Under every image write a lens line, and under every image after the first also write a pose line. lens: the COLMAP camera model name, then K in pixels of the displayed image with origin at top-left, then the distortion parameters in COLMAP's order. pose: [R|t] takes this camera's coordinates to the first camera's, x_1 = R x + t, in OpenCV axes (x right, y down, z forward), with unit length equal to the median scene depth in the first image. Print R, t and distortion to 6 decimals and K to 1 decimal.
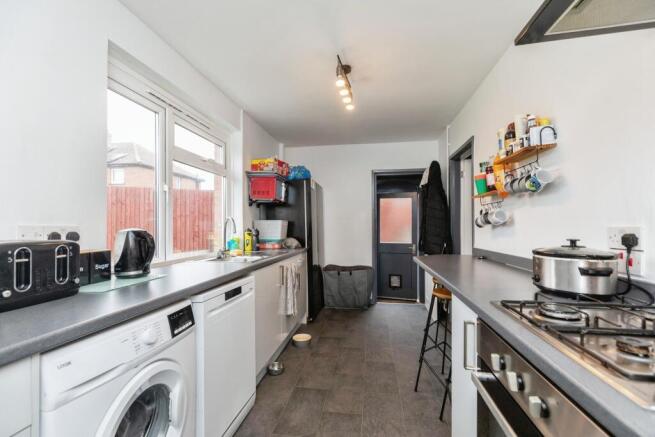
lens RADIAL K [[293.6, 0, 327.7], [0, 293.6, 220.8], [0, 0, 1]] dist [0.001444, -0.000063]
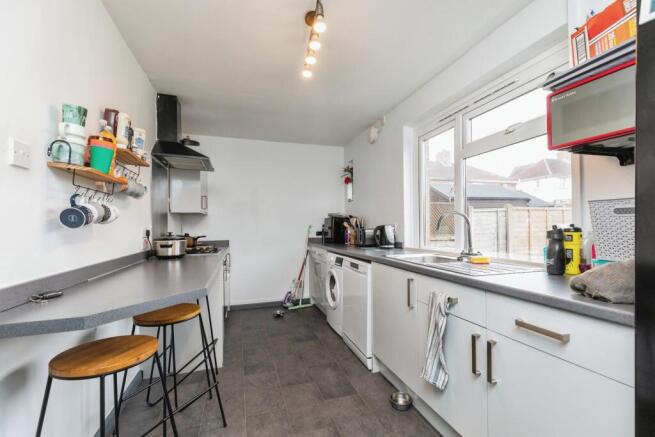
lens RADIAL K [[293.6, 0, 327.7], [0, 293.6, 220.8], [0, 0, 1]] dist [0.001444, -0.000063]
pose [[-0.900490, 0.000815, -0.434876, 0.390966], [0.016078, 0.999377, -0.031419, 0.038395], [0.434580, -0.035285, -0.899942, 1.845117]]
